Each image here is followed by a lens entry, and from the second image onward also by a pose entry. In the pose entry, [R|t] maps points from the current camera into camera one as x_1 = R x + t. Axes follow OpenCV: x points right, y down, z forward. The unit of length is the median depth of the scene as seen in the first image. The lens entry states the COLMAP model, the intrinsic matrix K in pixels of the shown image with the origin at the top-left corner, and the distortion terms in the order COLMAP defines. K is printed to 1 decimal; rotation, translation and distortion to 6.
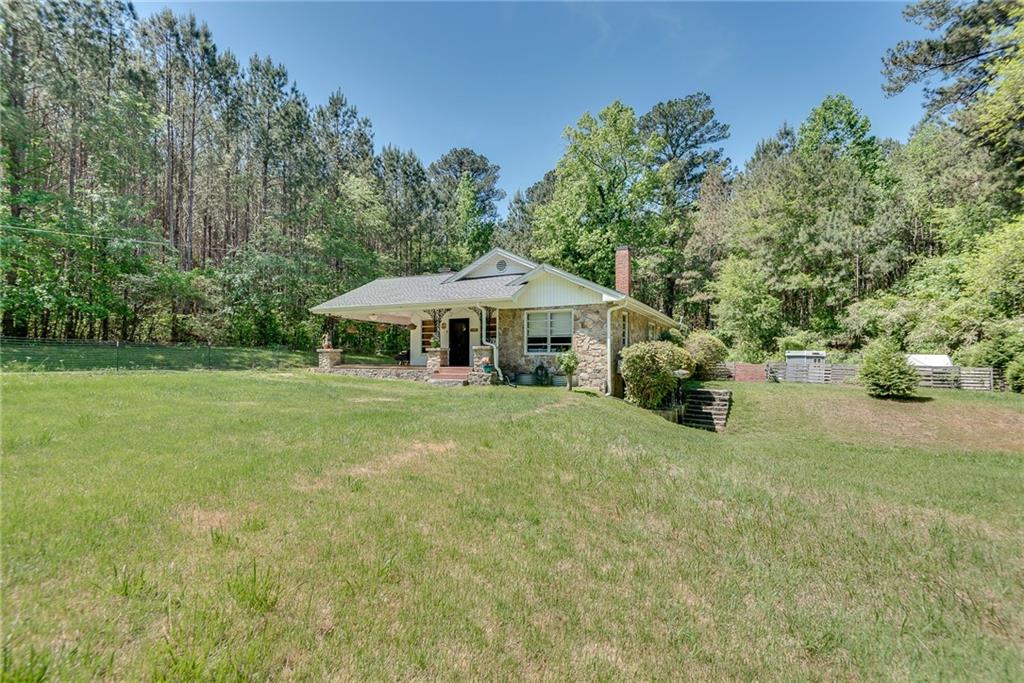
lens RADIAL K [[463.0, 0, 518.7], [0, 463.0, 350.2], [0, 0, 1]] dist [0.009318, -0.008112]
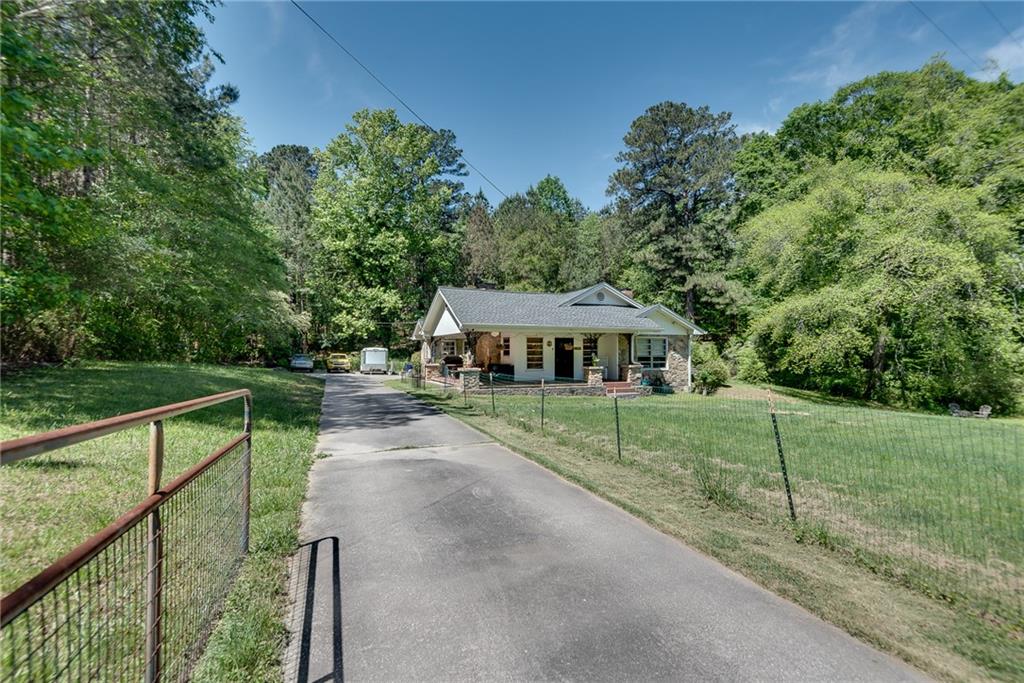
lens RADIAL K [[463.0, 0, 510.8], [0, 463.0, 342.5], [0, 0, 1]] dist [0.009318, -0.008112]
pose [[0.650973, 0.012976, 0.758990, -1.080403], [-0.009494, 0.999915, -0.008952, -0.046890], [-0.759041, -0.001378, 0.651041, 0.372574]]
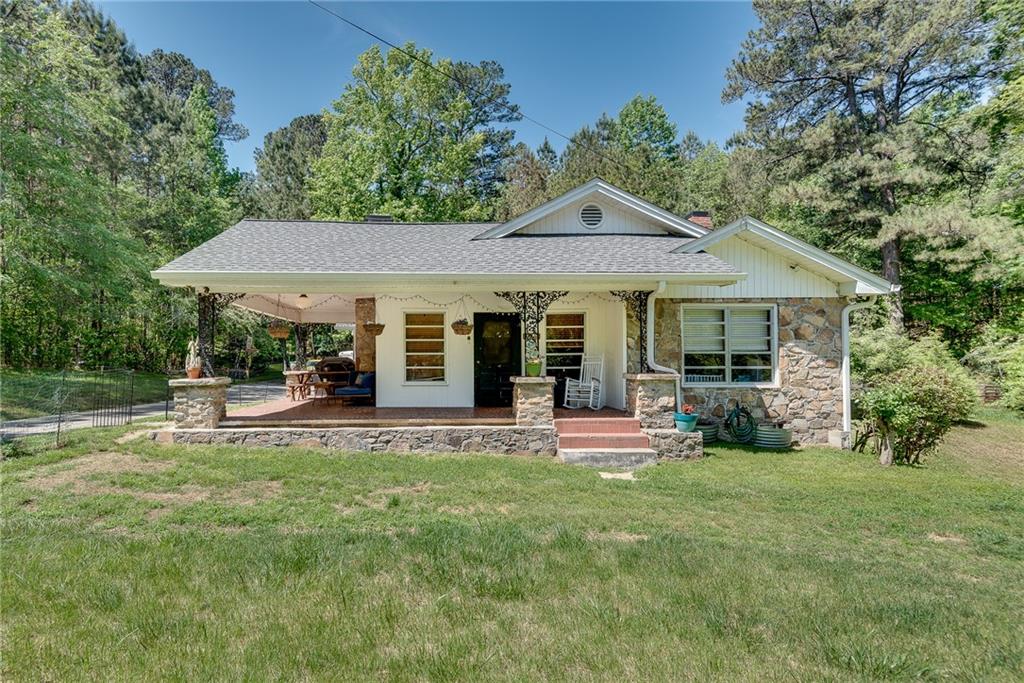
lens RADIAL K [[525.1, 0, 441.5], [0, 525.1, 355.3], [0, 0, 1]] dist [0.008079, -0.010521]
pose [[0.877727, 0.002780, 0.479154, -0.457067], [-0.002562, 0.999996, -0.001109, -0.022182], [-0.479155, -0.000254, 0.877730, 0.540400]]
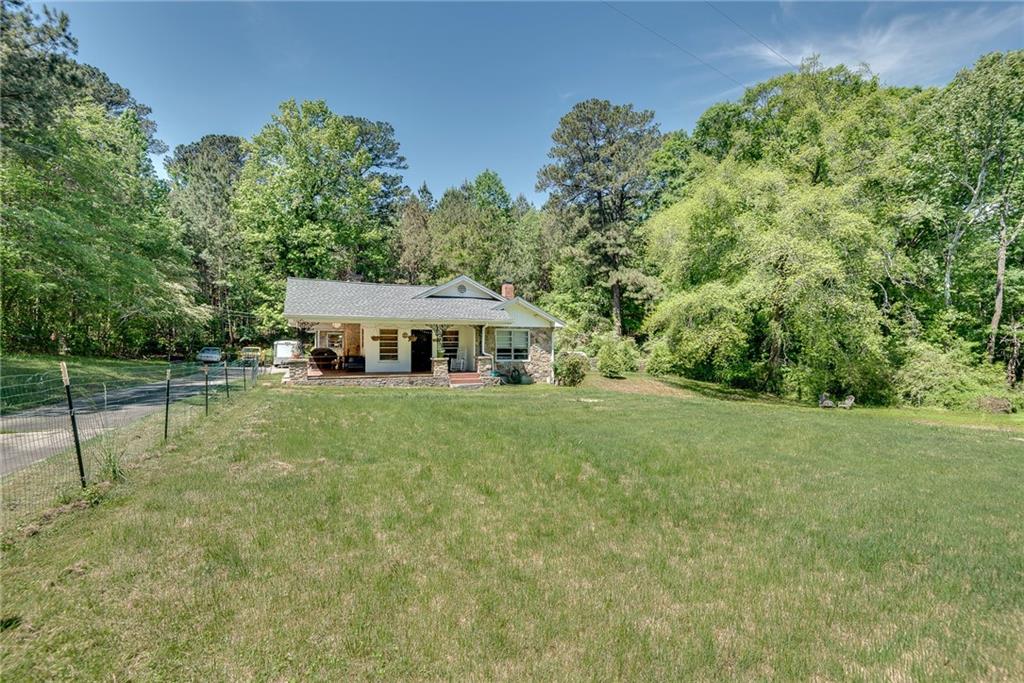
lens RADIAL K [[463.0, 0, 513.4], [0, 463.0, 343.3], [0, 0, 1]] dist [0.009318, -0.008112]
pose [[0.616664, 0.005894, 0.787204, -0.897580], [-0.011198, 0.999936, 0.001285, -0.040047], [-0.787147, -0.009607, 0.616691, 0.121267]]
